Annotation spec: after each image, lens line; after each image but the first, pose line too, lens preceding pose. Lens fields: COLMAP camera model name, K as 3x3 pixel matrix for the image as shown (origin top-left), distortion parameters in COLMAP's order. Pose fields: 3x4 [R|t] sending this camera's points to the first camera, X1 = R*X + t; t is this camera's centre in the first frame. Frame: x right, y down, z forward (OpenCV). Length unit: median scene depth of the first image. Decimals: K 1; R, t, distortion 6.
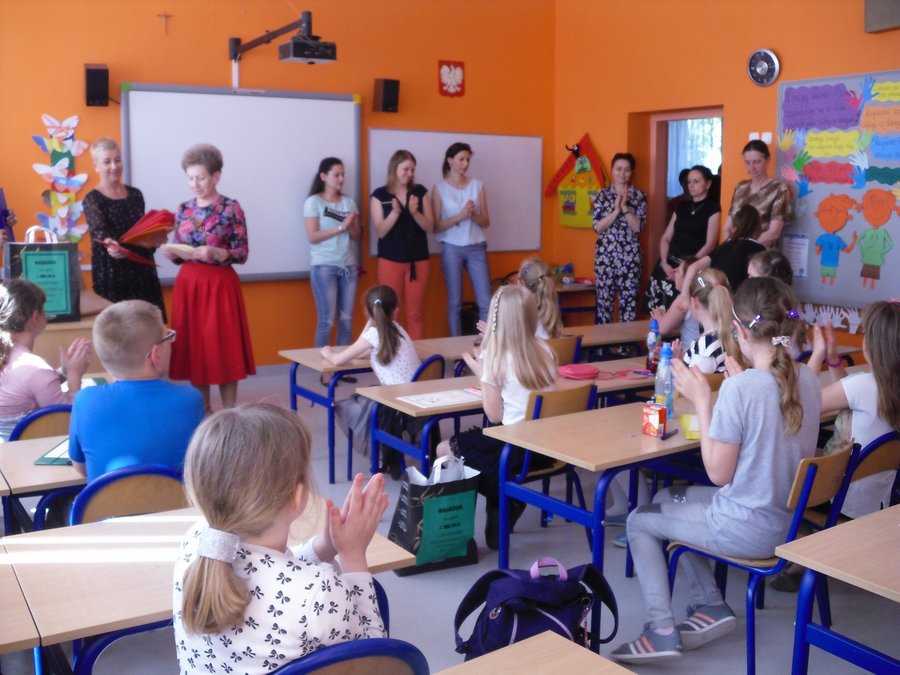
lens RADIAL K [[942.4, 0, 450.3], [0, 942.4, 323.6], [0, 0, 1]] dist [-0.238889, 0.224694]
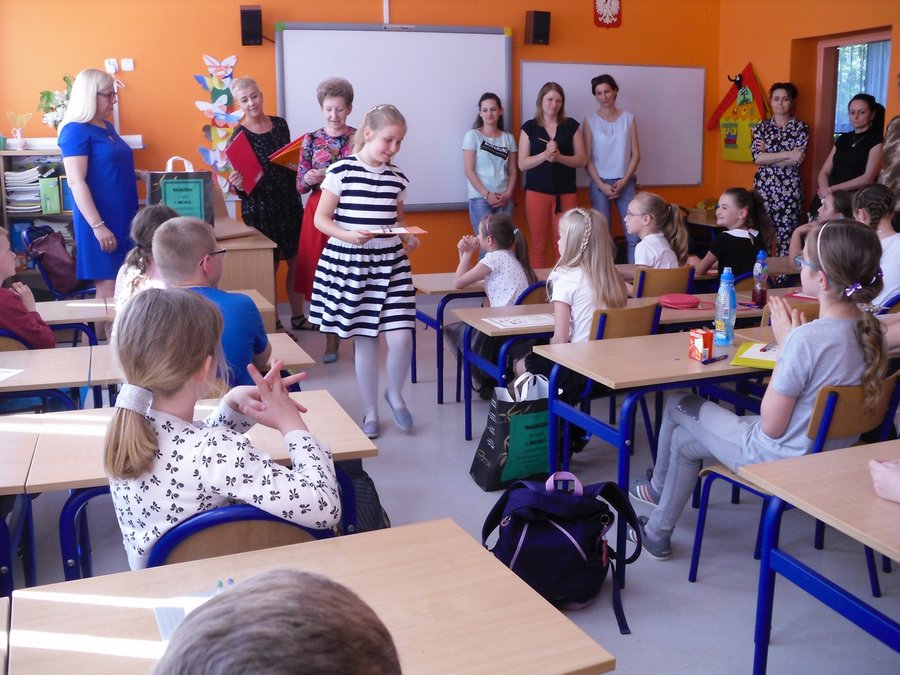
lens RADIAL K [[942.9, 0, 450.0], [0, 942.9, 337.5], [0, 0, 1]] dist [-0.220406, 0.220785]
pose [[0.968581, 0.036449, -0.246012, 0.099177], [-0.017968, 0.996873, 0.076953, 0.012725], [0.248048, -0.070115, 0.966207, -0.005243]]
